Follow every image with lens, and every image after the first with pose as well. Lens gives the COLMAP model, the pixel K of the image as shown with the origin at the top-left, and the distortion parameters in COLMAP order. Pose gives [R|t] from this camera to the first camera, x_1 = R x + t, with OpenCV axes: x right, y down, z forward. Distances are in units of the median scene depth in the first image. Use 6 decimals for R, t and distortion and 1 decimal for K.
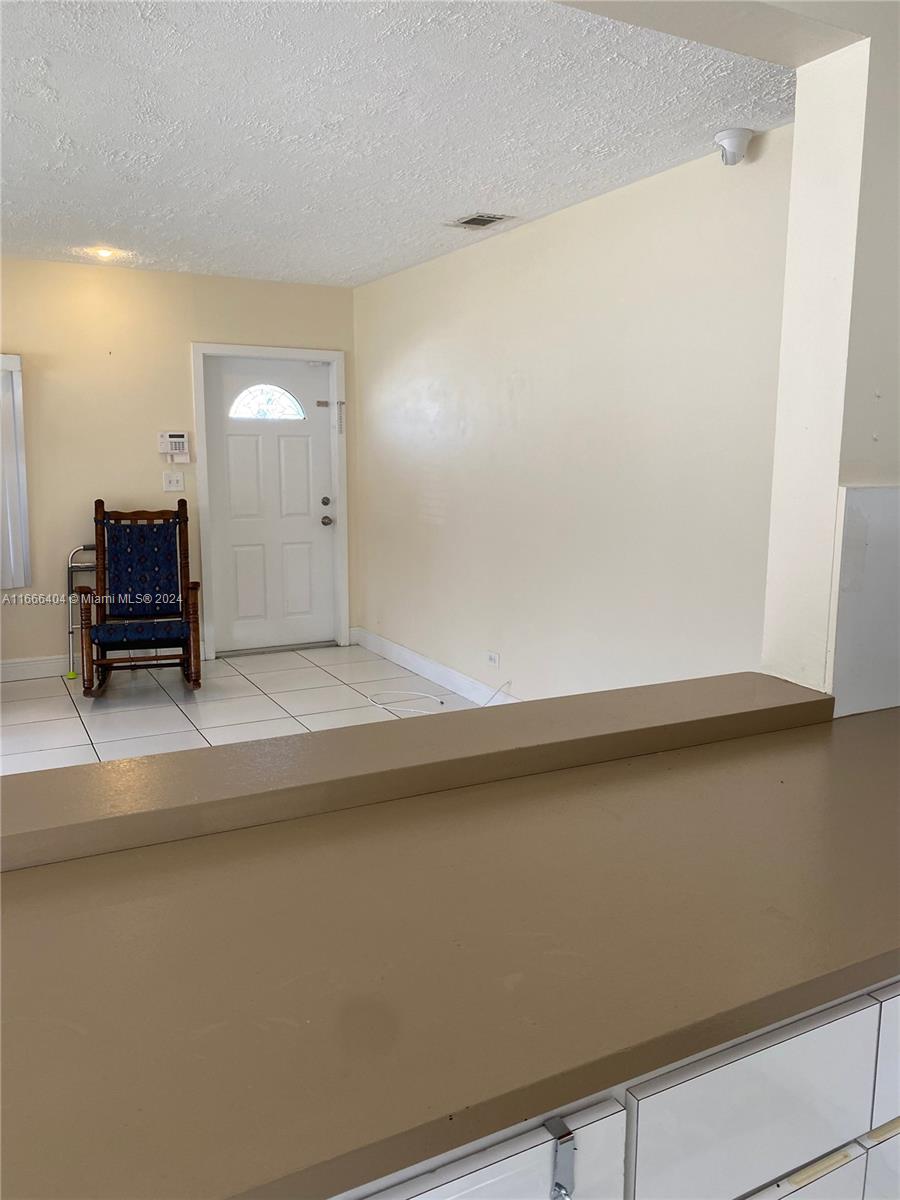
lens RADIAL K [[926.3, 0, 450.0], [0, 926.3, 600.0], [0, 0, 1]] dist [0.048830, -0.095891]
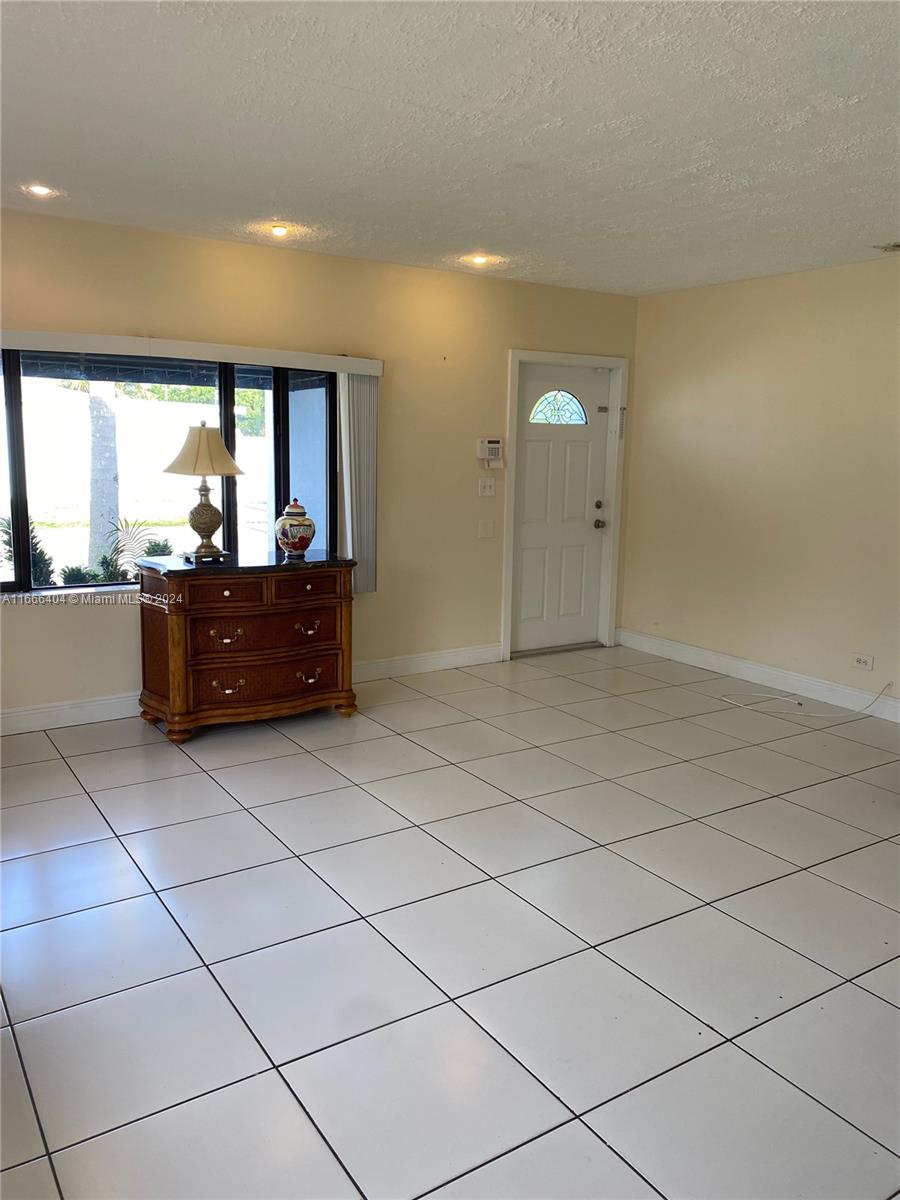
lens RADIAL K [[892.0, 0, 421.4], [0, 892.0, 594.5], [0, 0, 1]] dist [0.158877, -0.288006]
pose [[0.996352, -0.003575, 0.085265, -0.451419], [0.002926, 0.999966, 0.007732, -0.017014], [-0.085289, -0.007454, 0.996328, 0.028933]]
